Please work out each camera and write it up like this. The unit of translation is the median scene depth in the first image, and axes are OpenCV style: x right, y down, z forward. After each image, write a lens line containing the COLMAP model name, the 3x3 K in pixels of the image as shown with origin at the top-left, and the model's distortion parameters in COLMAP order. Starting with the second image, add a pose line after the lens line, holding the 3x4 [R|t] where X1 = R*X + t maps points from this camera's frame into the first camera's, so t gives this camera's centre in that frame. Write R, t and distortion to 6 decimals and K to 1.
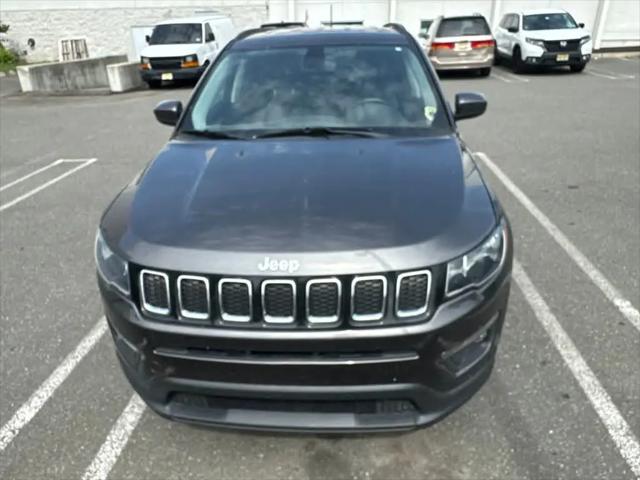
lens RADIAL K [[454.8, 0, 319.1], [0, 454.8, 238.7], [0, 0, 1]] dist [-0.011598, 0.006453]
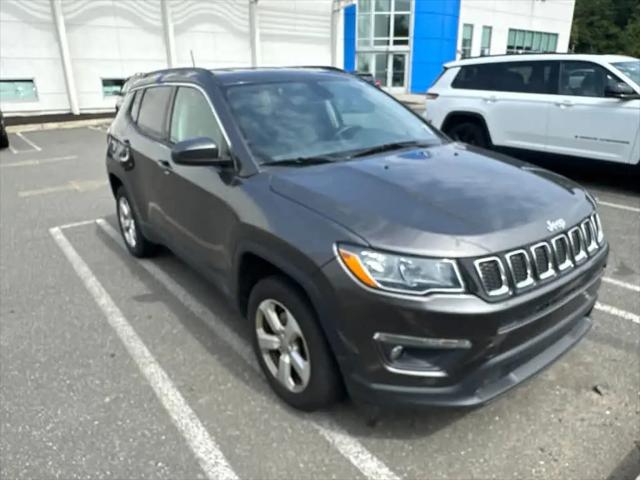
lens RADIAL K [[454.8, 0, 317.6], [0, 454.8, 237.8], [0, 0, 1]] dist [-0.011598, 0.006453]
pose [[0.750712, -0.207863, 0.627076, -0.633018], [0.281295, 0.959439, -0.018721, -0.032141], [-0.597750, 0.190447, 0.778733, 0.180903]]
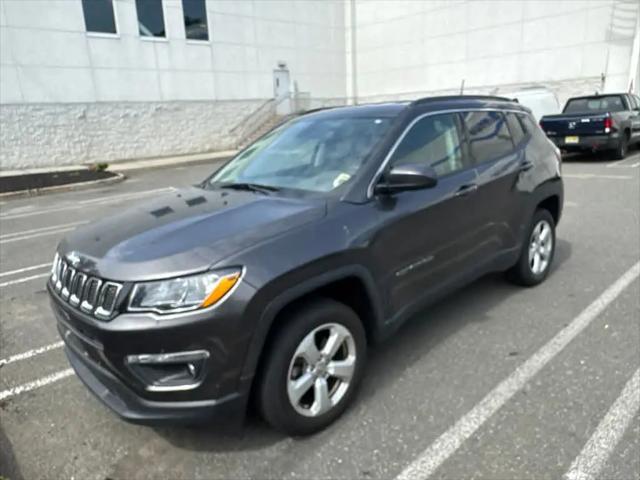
lens RADIAL K [[454.8, 0, 318.5], [0, 454.8, 239.5], [0, 0, 1]] dist [-0.011598, 0.006453]
pose [[0.735666, 0.155369, -0.659285, 0.675450], [-0.250558, 0.966717, -0.051767, -0.058622], [0.629299, 0.203272, 0.750109, 0.163757]]
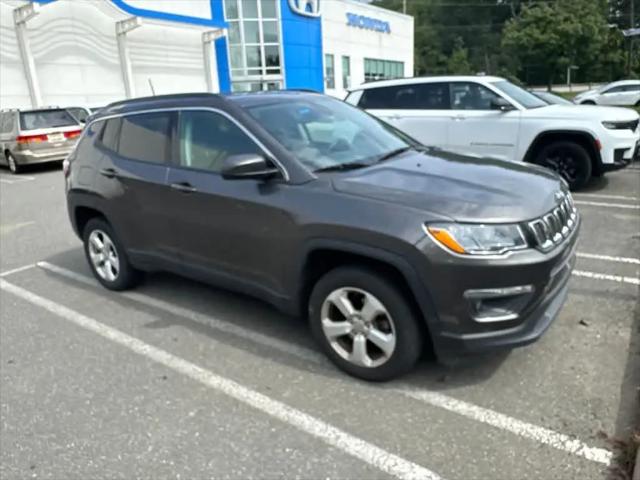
lens RADIAL K [[454.8, 0, 317.4], [0, 454.8, 237.8], [0, 0, 1]] dist [-0.011598, 0.006453]
pose [[0.530412, -0.245960, 0.811275, -0.901553], [0.398503, 0.917001, 0.017472, -0.084443], [-0.748237, 0.314028, 0.584404, 0.328205]]
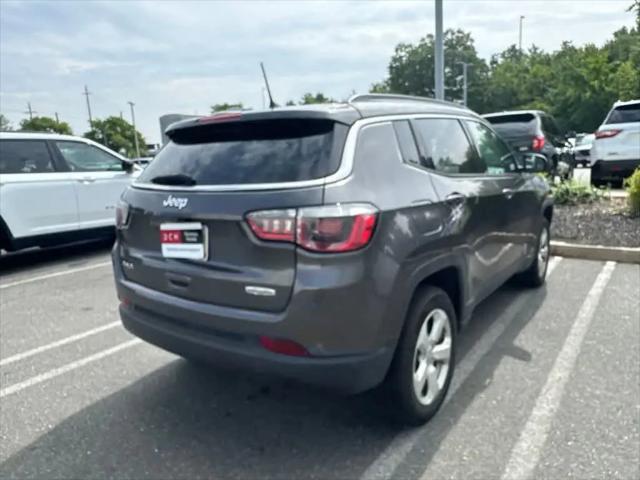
lens RADIAL K [[454.8, 0, 317.8], [0, 454.8, 240.8], [0, 0, 1]] dist [-0.011598, 0.006453]
pose [[-0.842832, -0.031636, 0.537247, -0.437771], [0.292406, 0.811150, 0.506492, -0.795379], [-0.451811, 0.583982, -0.674412, 1.946510]]
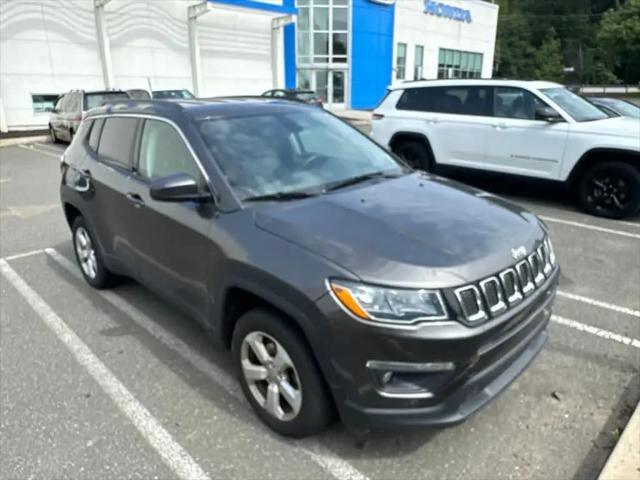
lens RADIAL K [[454.8, 0, 317.2], [0, 454.8, 237.5], [0, 0, 1]] dist [-0.011598, 0.006453]
pose [[0.659848, -0.214006, 0.720280, -0.691393], [0.316353, 0.948608, -0.007966, -0.079211], [-0.681558, 0.233119, 0.693638, 0.188208]]
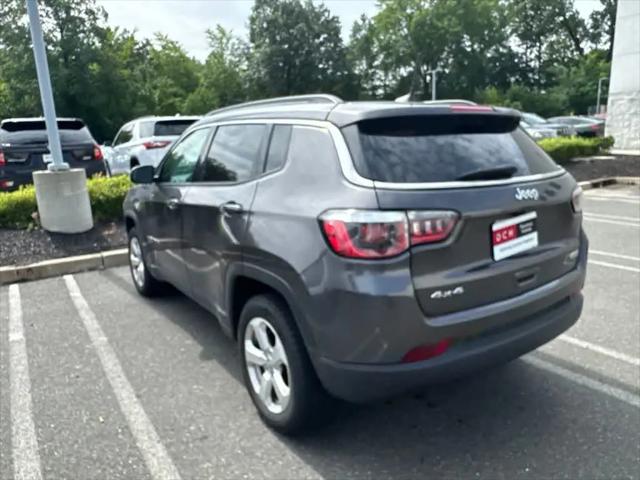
lens RADIAL K [[454.8, 0, 320.4], [0, 454.8, 242.5], [0, 0, 1]] dist [-0.011598, 0.006453]
pose [[-0.777311, 0.189571, -0.599875, 0.627721], [-0.216233, 0.814922, 0.537723, -0.790050], [0.590788, 0.547691, -0.592457, 1.813649]]
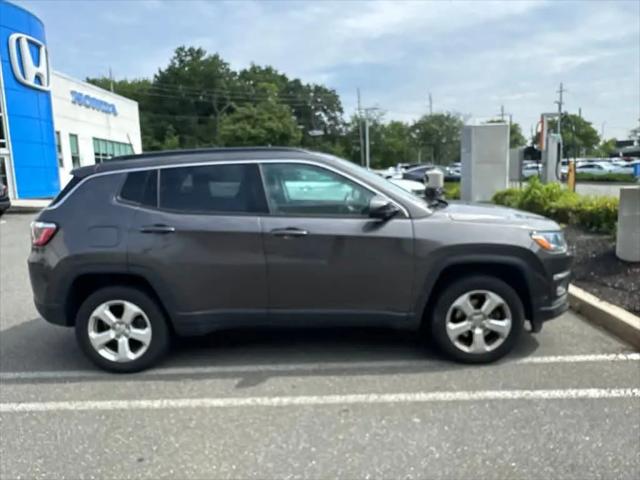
lens RADIAL K [[454.8, 0, 317.2], [0, 454.8, 238.8], [0, 0, 1]] dist [-0.011598, 0.006453]
pose [[-0.054035, -0.115659, 0.991818, -1.240129], [0.457844, 0.879836, 0.127544, -0.361281], [-0.887389, 0.460990, 0.005412, 1.002717]]
